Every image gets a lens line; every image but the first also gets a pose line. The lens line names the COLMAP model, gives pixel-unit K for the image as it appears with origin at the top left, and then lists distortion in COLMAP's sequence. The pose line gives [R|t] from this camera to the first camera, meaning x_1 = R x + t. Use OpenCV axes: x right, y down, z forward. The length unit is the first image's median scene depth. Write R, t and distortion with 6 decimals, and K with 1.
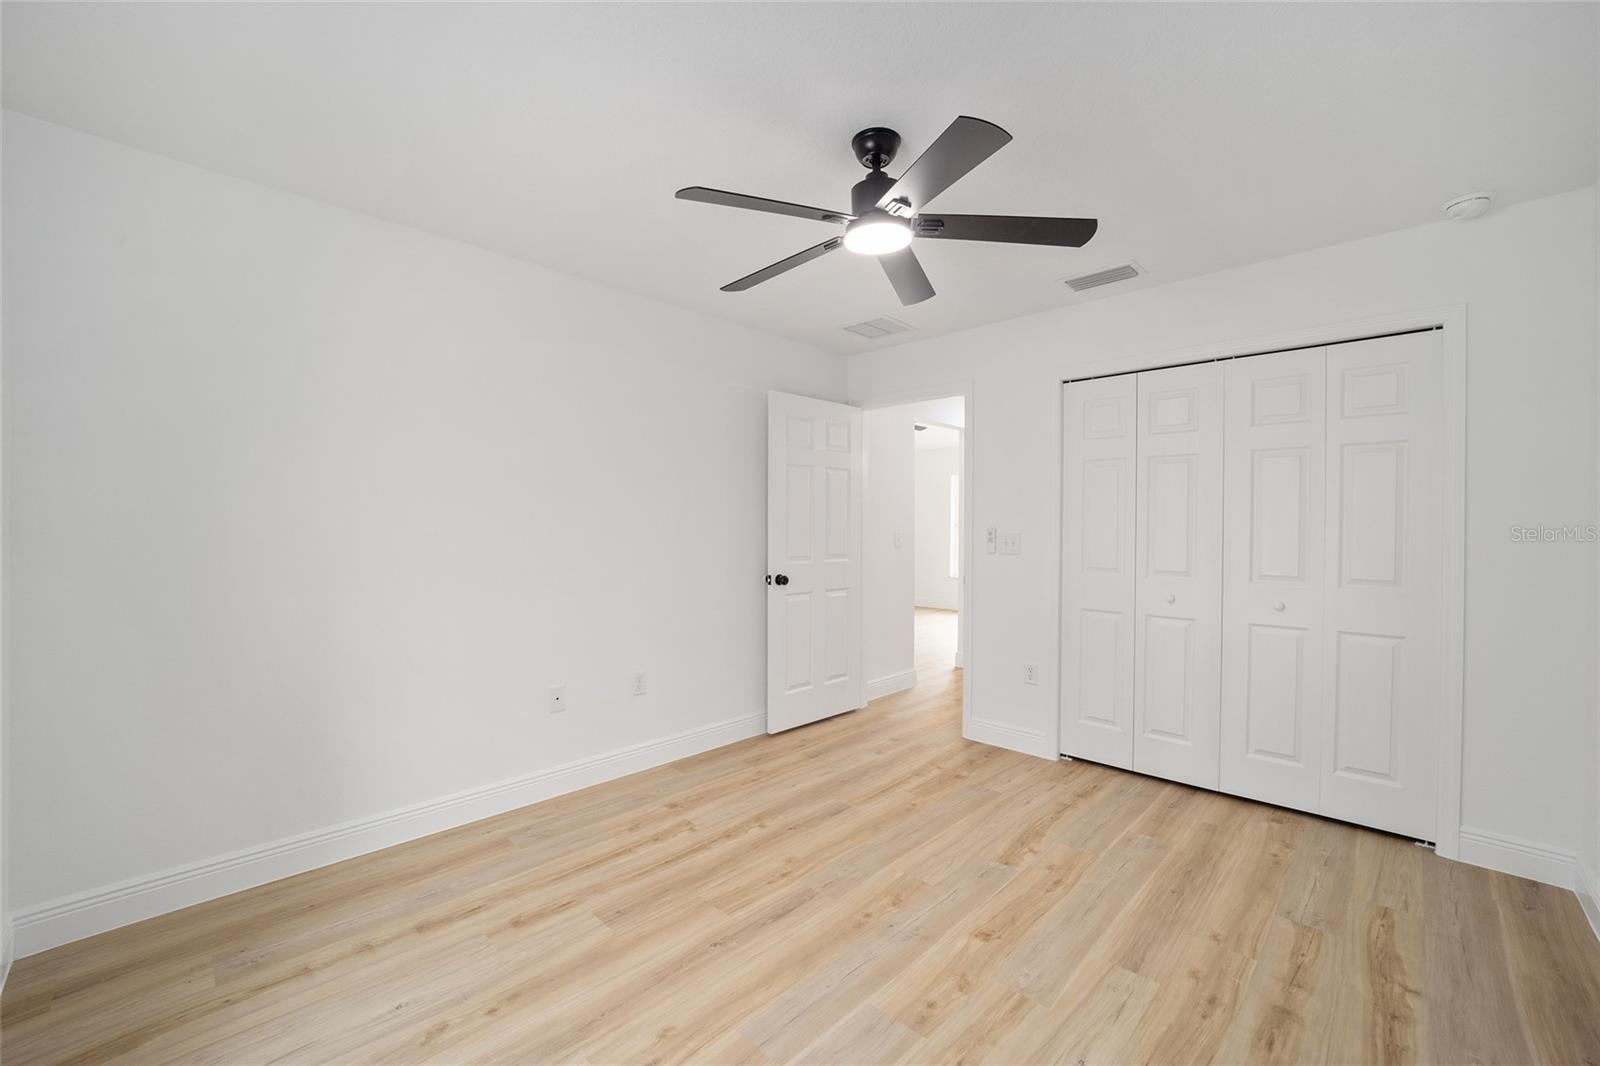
lens RADIAL K [[649.9, 0, 795.9], [0, 649.9, 531.4], [0, 0, 1]] dist [-0.029818, 0.004538]
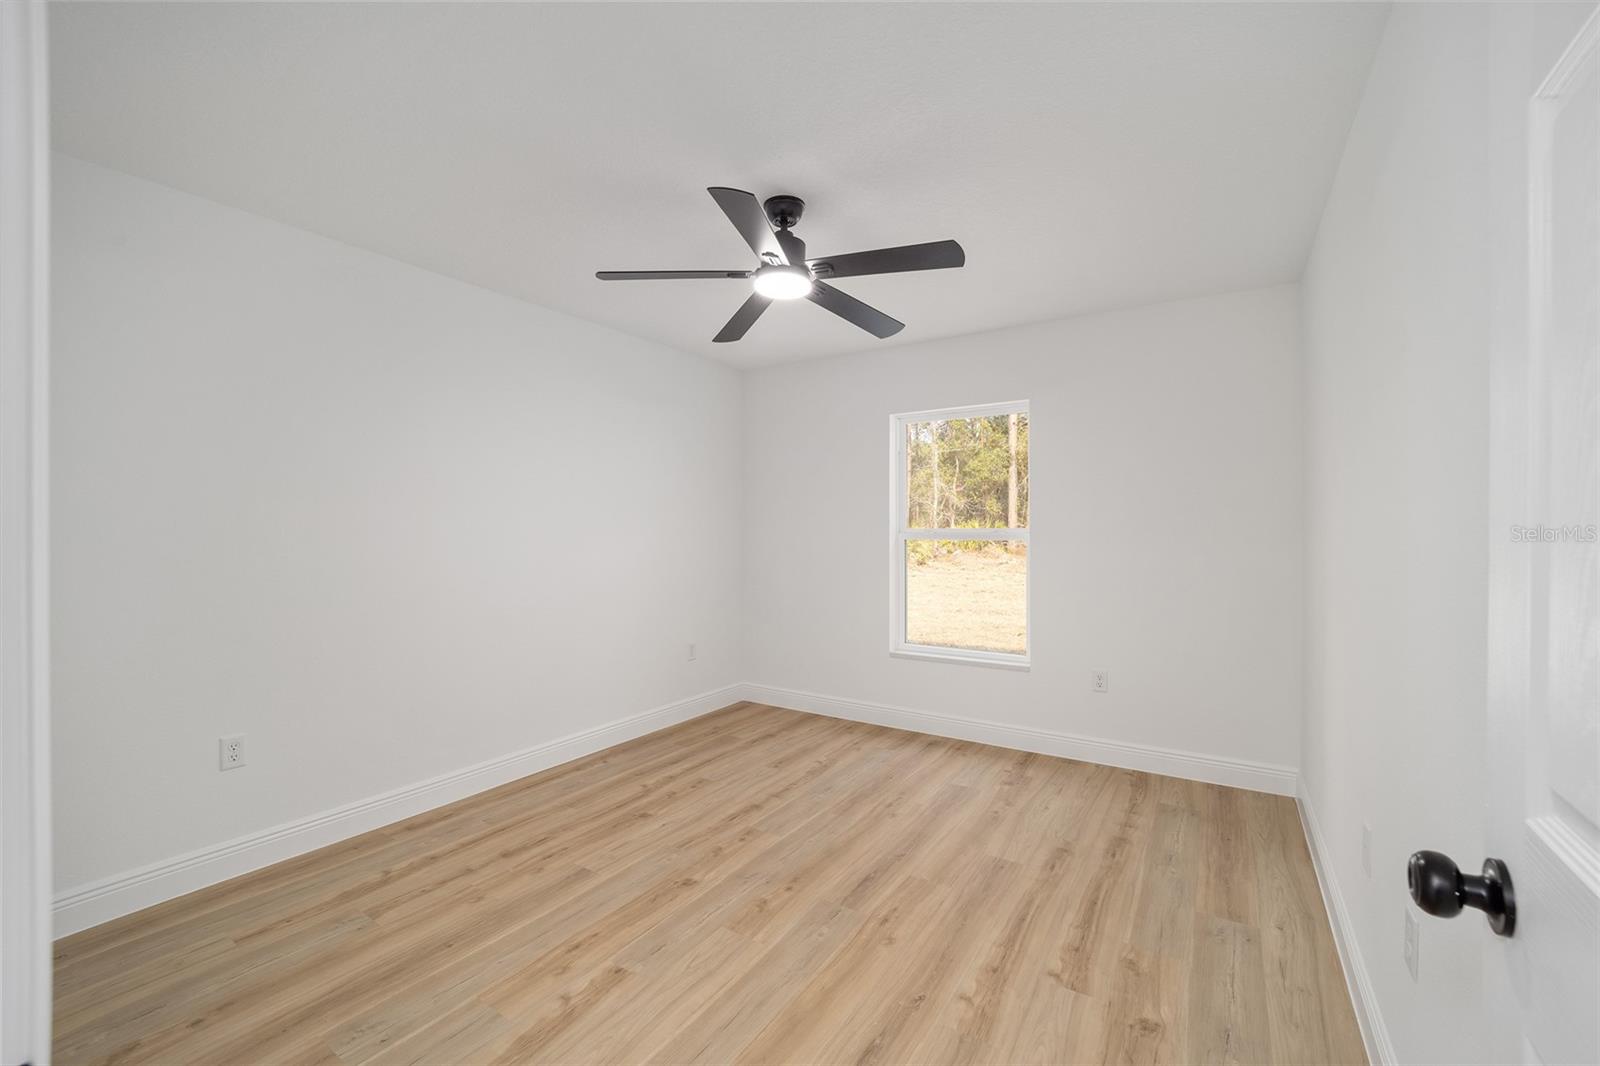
lens RADIAL K [[649.9, 0, 795.9], [0, 649.9, 531.4], [0, 0, 1]] dist [-0.029818, 0.004538]
pose [[-0.982528, -0.004213, -0.186070, 0.309506], [-0.006738, 0.999894, 0.012940, -0.022903], [0.185995, 0.013968, -0.982451, 2.089165]]
